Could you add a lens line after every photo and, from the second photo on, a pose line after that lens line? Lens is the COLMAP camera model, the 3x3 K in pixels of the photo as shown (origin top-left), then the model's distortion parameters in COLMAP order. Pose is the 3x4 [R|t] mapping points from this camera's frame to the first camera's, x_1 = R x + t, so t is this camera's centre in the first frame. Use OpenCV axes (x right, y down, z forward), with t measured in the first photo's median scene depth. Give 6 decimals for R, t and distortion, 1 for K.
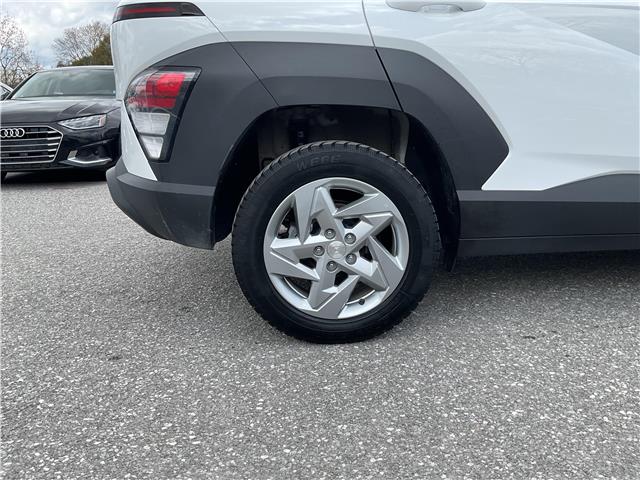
lens RADIAL K [[524.7, 0, 320.0], [0, 524.7, 240.0], [0, 0, 1]] dist [0.066963, -0.133818]
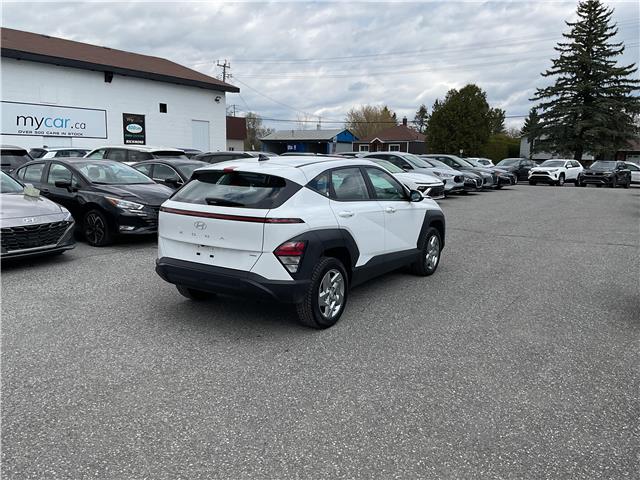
lens RADIAL K [[524.7, 0, 320.0], [0, 524.7, 240.0], [0, 0, 1]] dist [0.066963, -0.133818]
pose [[0.582407, -0.100936, 0.806606, -2.315358], [0.159487, 0.987164, 0.008373, -0.307701], [-0.797098, 0.123767, 0.591030, -0.712019]]
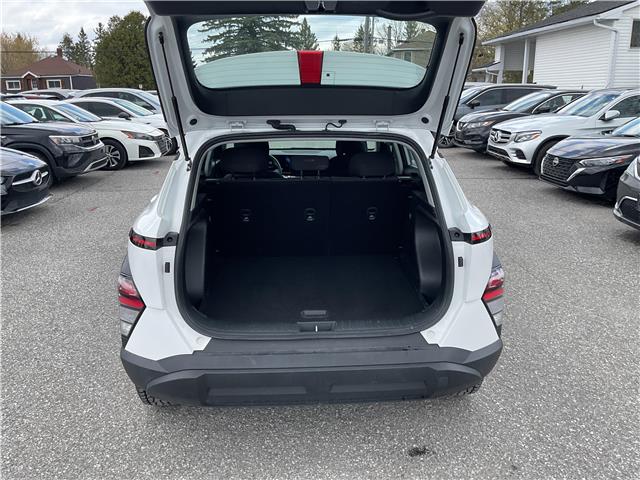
lens RADIAL K [[529.2, 0, 320.0], [0, 529.2, 240.0], [0, 0, 1]] dist [0.053249, -0.108365]
pose [[-0.000486, -0.250469, 0.968124, -1.603289], [0.239230, 0.939984, 0.243309, -0.814803], [-0.970963, 0.231723, 0.059463, 1.287807]]
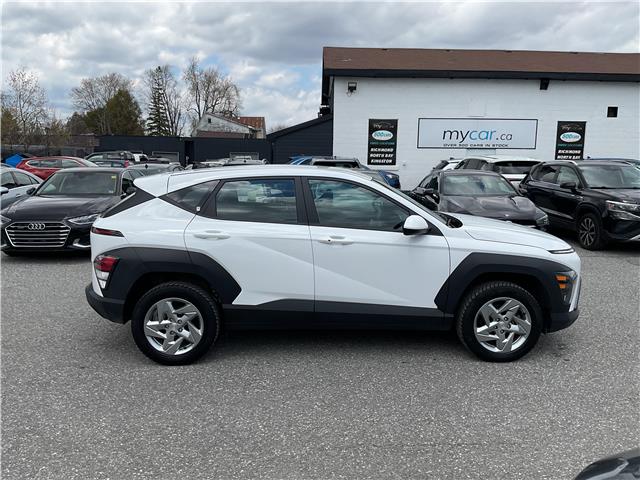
lens RADIAL K [[540.3, 0, 317.7], [0, 540.3, 230.5], [0, 0, 1]] dist [-0.004206, -0.005156]
pose [[0.999317, 0.031775, -0.018874, 0.730582], [-0.033506, 0.994433, -0.099904, -0.195539], [0.015595, 0.100469, 0.994818, -1.534592]]
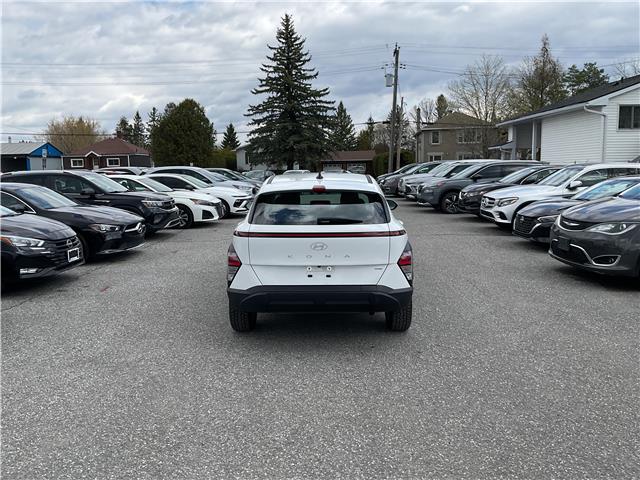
lens RADIAL K [[524.7, 0, 320.0], [0, 524.7, 240.0], [0, 0, 1]] dist [0.066963, -0.133818]
pose [[0.067338, -0.116550, 0.990899, -3.110024], [0.242172, 0.965363, 0.097089, -0.746064], [-0.967894, 0.233430, 0.093231, 1.119762]]
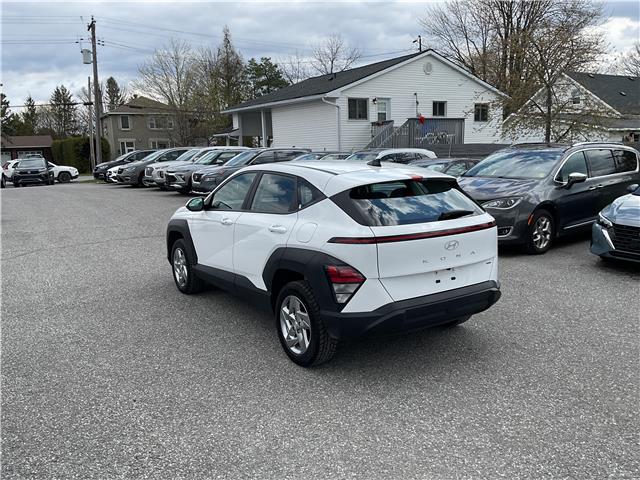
lens RADIAL K [[524.7, 0, 320.0], [0, 524.7, 240.0], [0, 0, 1]] dist [0.066963, -0.133818]
pose [[-0.512168, -0.115184, 0.851127, -2.117041], [0.230315, 0.936255, 0.265297, -1.214986], [-0.827430, 0.331903, -0.452991, 2.878055]]
